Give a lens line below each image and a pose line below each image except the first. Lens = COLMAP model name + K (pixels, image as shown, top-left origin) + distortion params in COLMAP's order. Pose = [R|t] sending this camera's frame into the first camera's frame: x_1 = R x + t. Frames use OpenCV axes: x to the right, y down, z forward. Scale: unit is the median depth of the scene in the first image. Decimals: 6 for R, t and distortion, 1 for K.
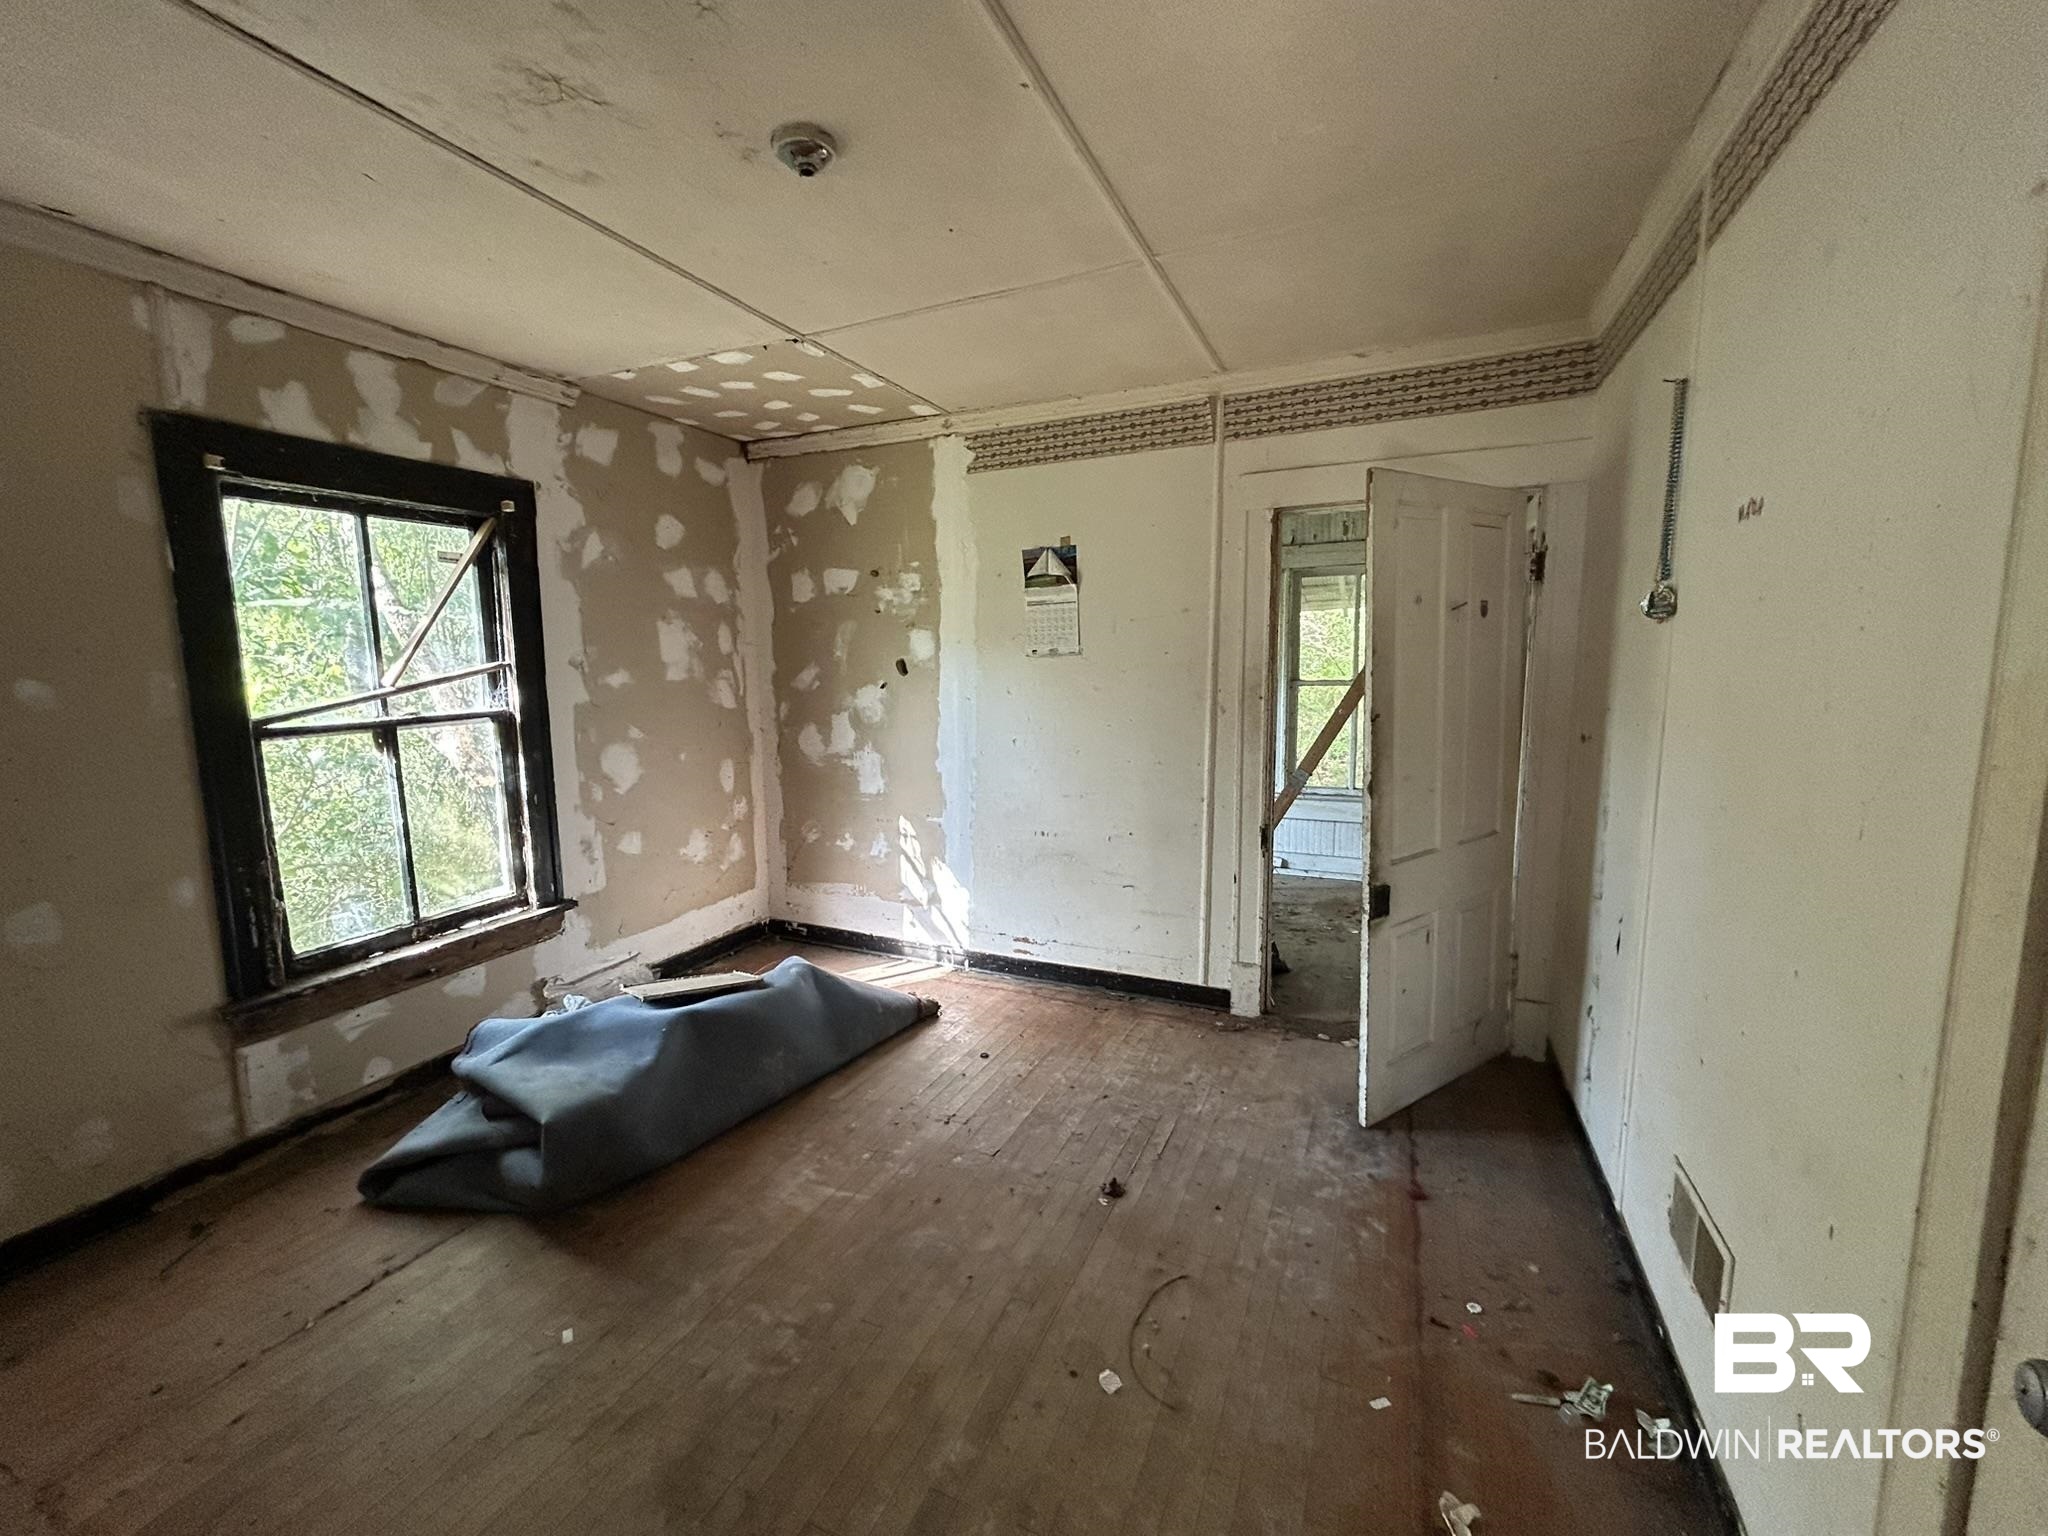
lens RADIAL K [[826.2, 0, 1024.1], [0, 826.2, 768.4], [0, 0, 1]] dist [-0.000612, -0.000129]
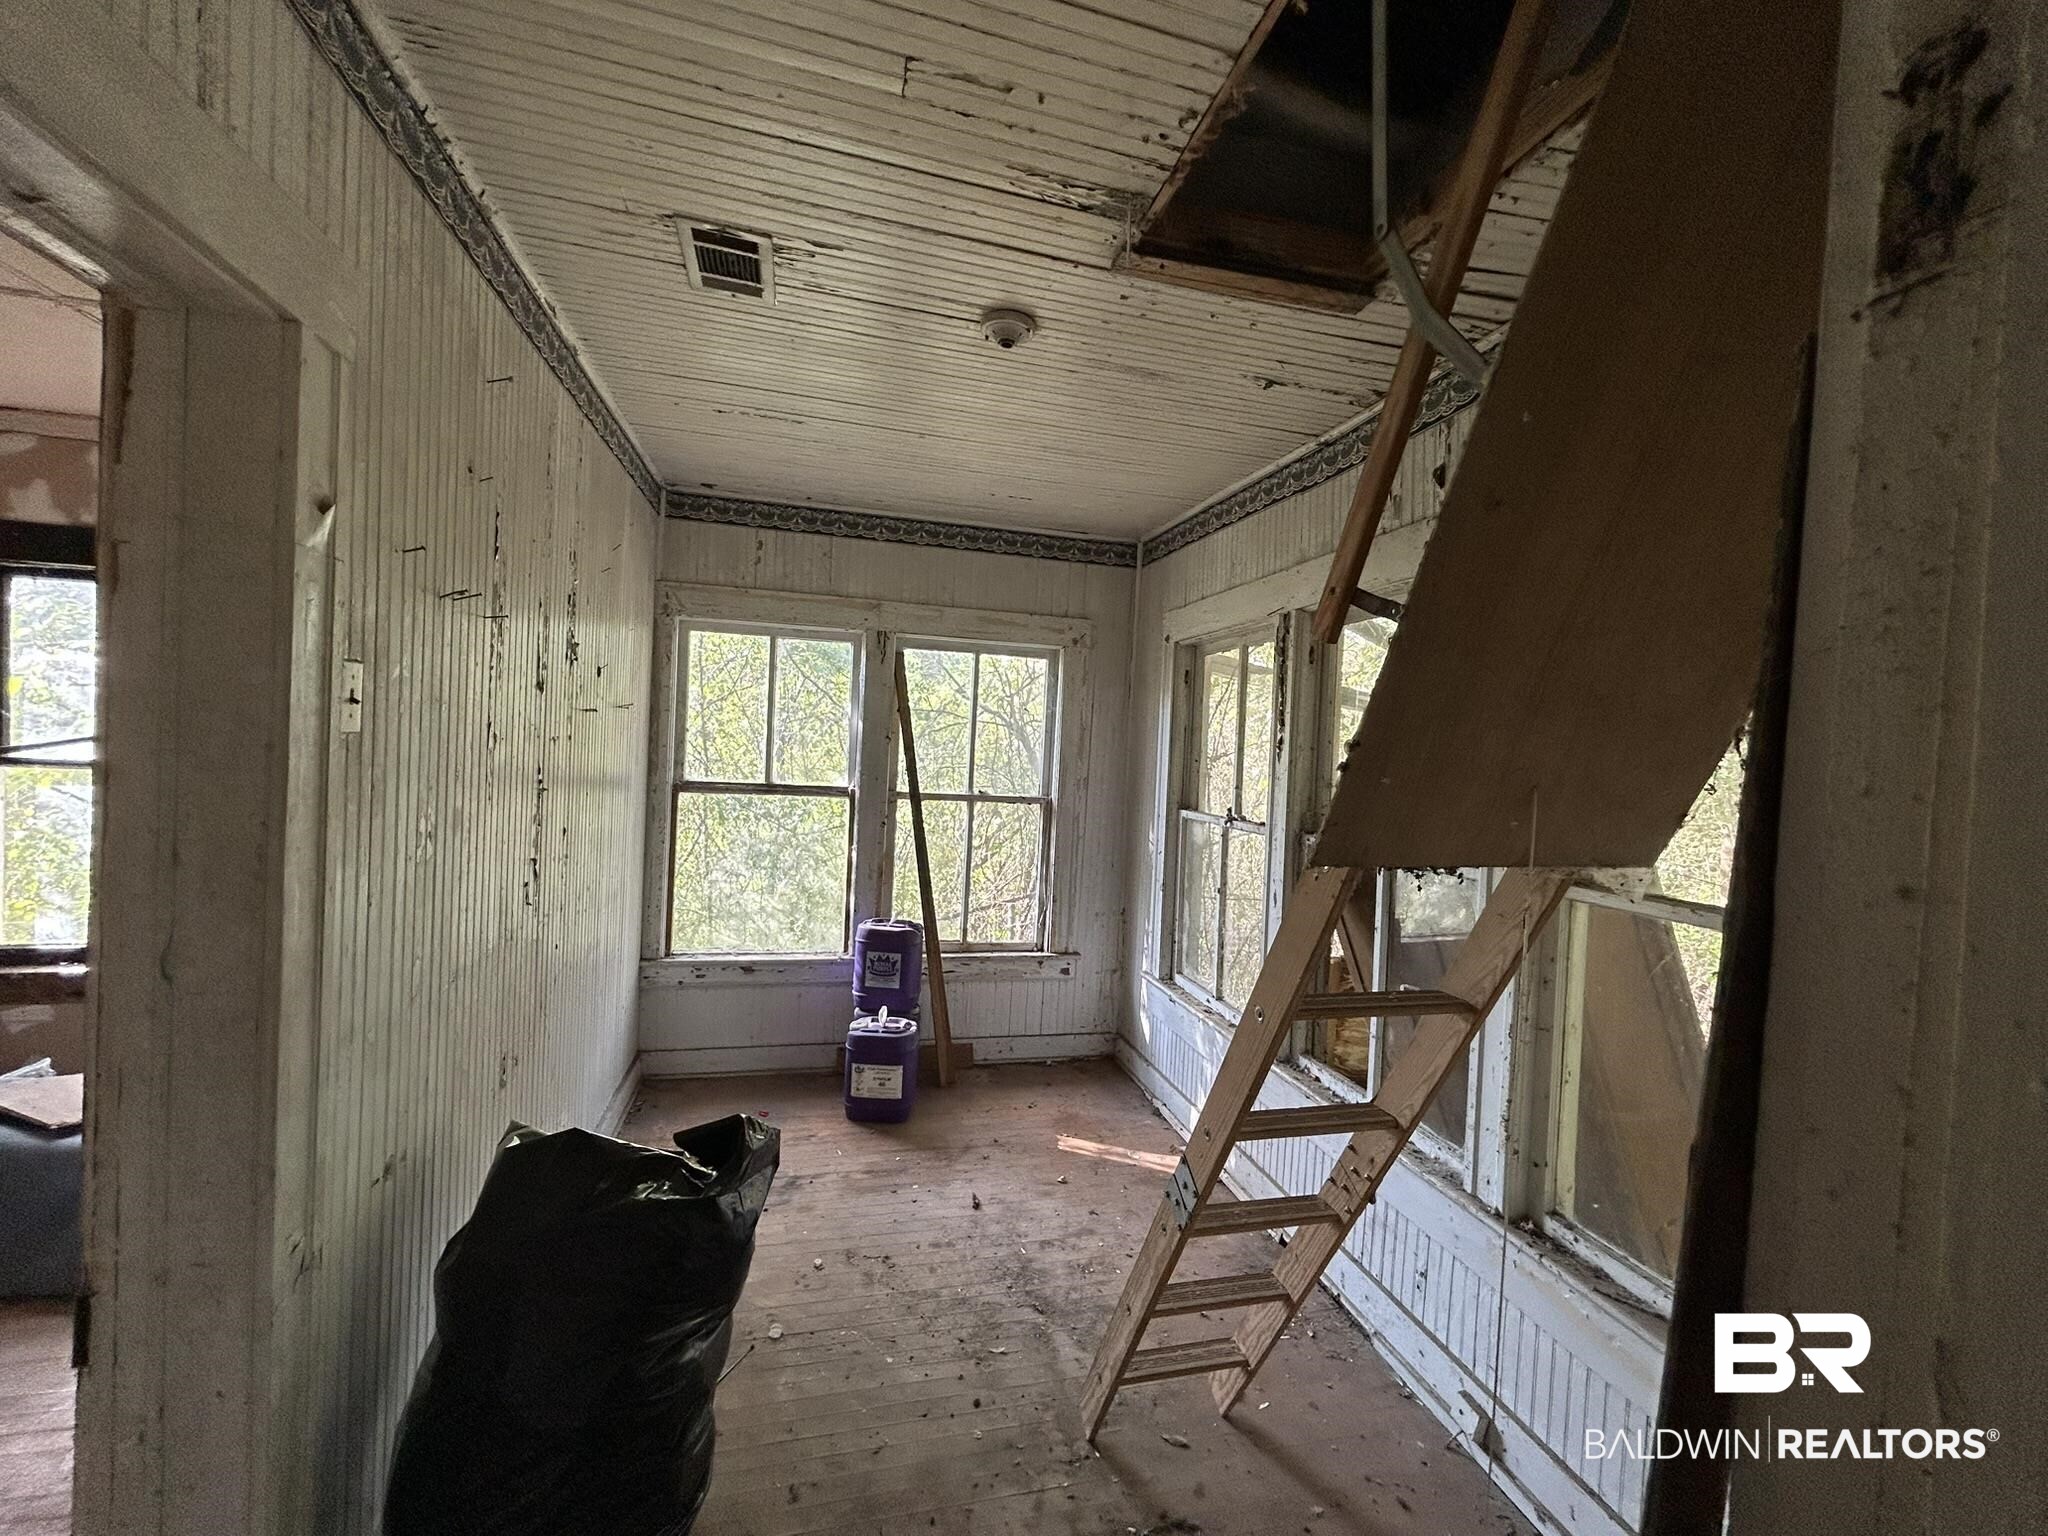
lens RADIAL K [[826.2, 0, 992.3], [0, 826.2, 797.3], [0, 0, 1]] dist [-0.000612, -0.000129]
pose [[0.624874, 0.053328, -0.778902, 0.939299], [-0.153495, 0.986584, -0.055595, -0.140857], [0.765488, 0.154297, 0.624676, 1.315005]]
